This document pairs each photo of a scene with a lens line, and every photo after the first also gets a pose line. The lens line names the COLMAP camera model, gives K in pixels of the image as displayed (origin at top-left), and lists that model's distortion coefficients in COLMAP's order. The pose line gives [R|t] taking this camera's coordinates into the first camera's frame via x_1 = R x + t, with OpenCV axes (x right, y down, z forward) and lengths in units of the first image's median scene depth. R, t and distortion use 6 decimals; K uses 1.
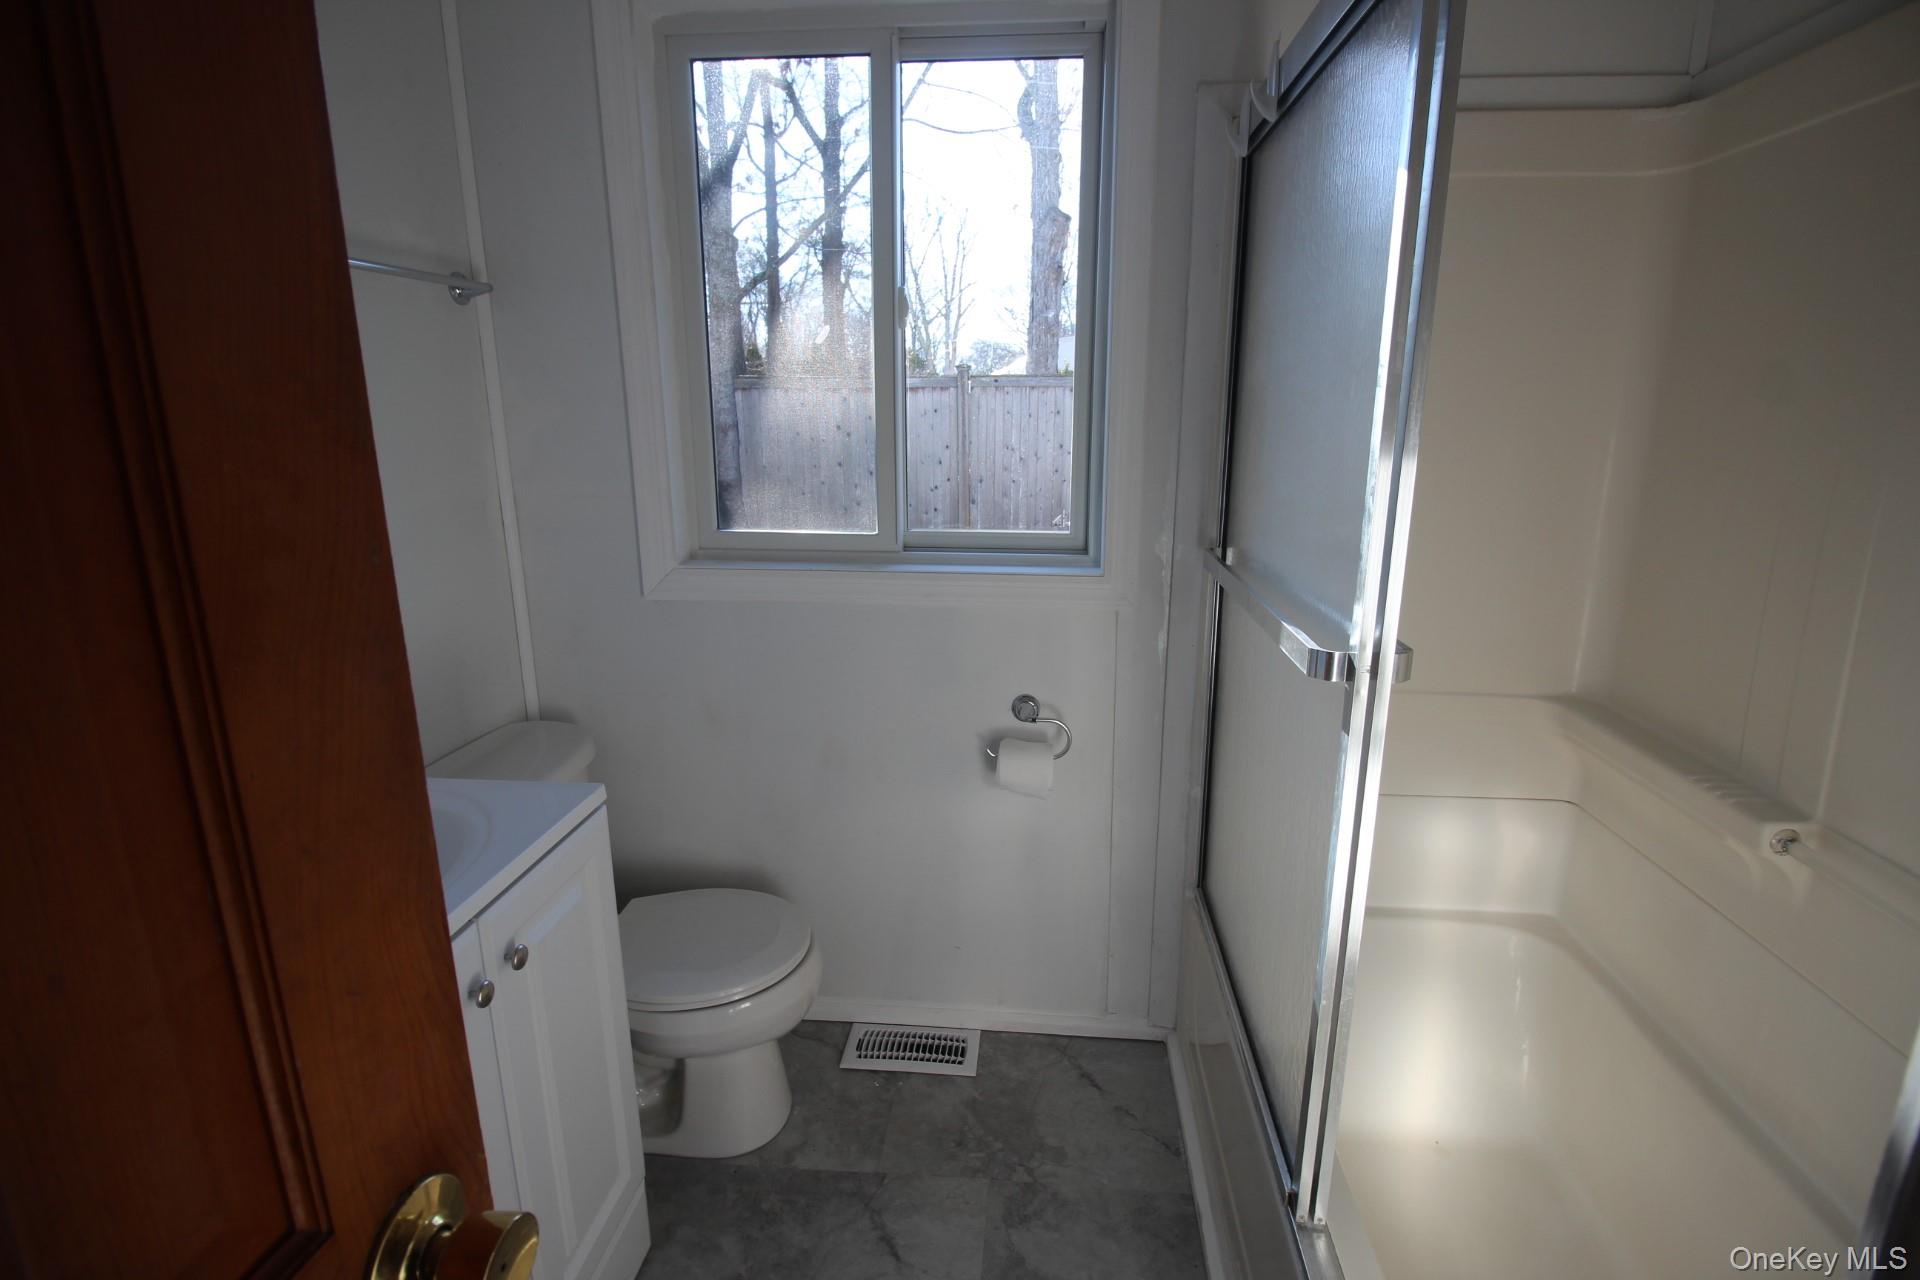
lens RADIAL K [[937.3, 0, 970.2], [0, 937.3, 612.2], [0, 0, 1]] dist [-0.001842, -0.000188]
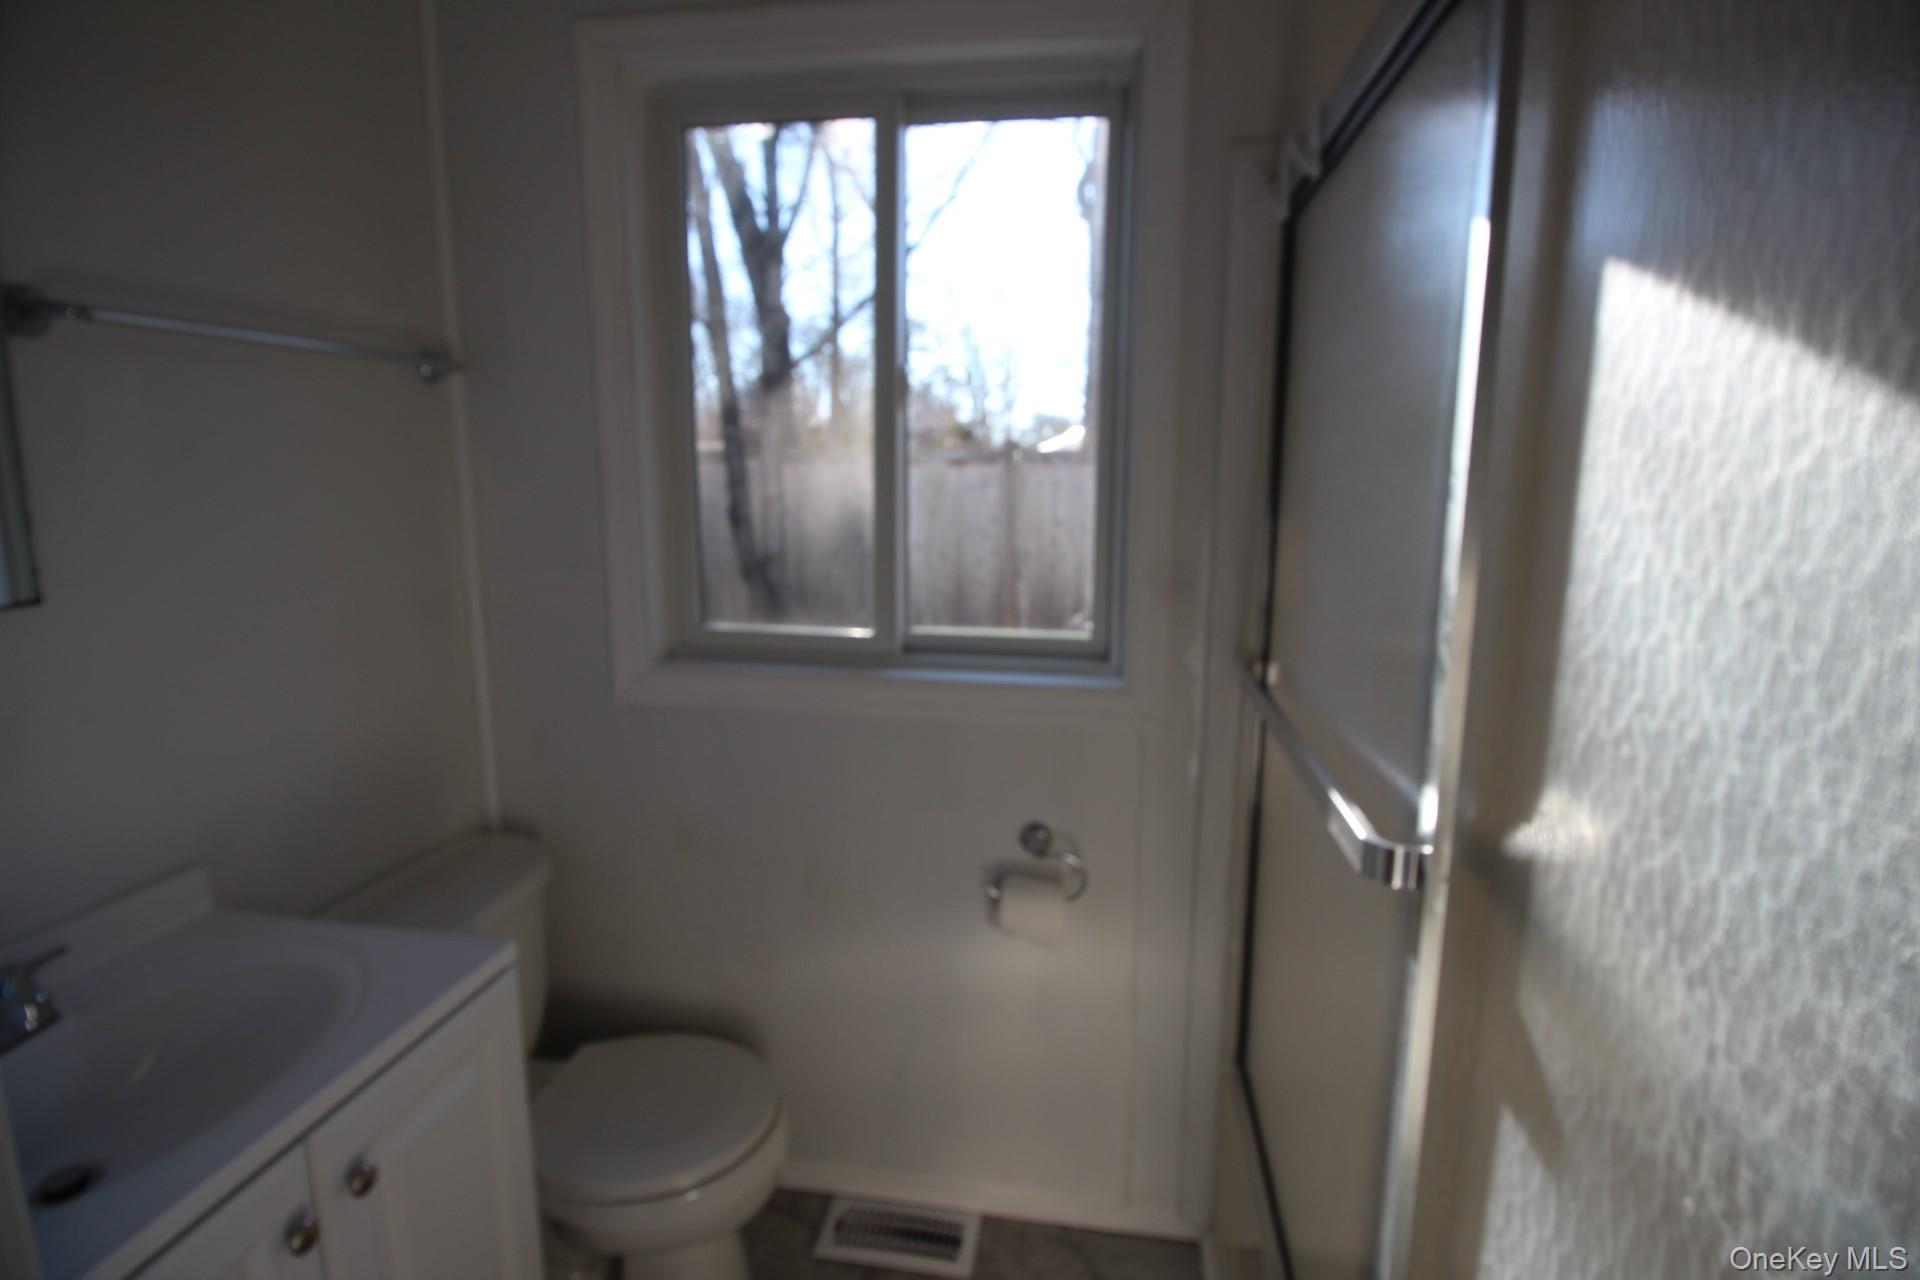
lens RADIAL K [[937.3, 0, 970.2], [0, 937.3, 612.2], [0, 0, 1]] dist [-0.001842, -0.000188]
pose [[0.998168, 0.015688, -0.058436, 0.046909], [-0.019868, 0.997232, -0.071643, -0.044430], [0.057150, 0.072672, 0.995717, 0.116708]]
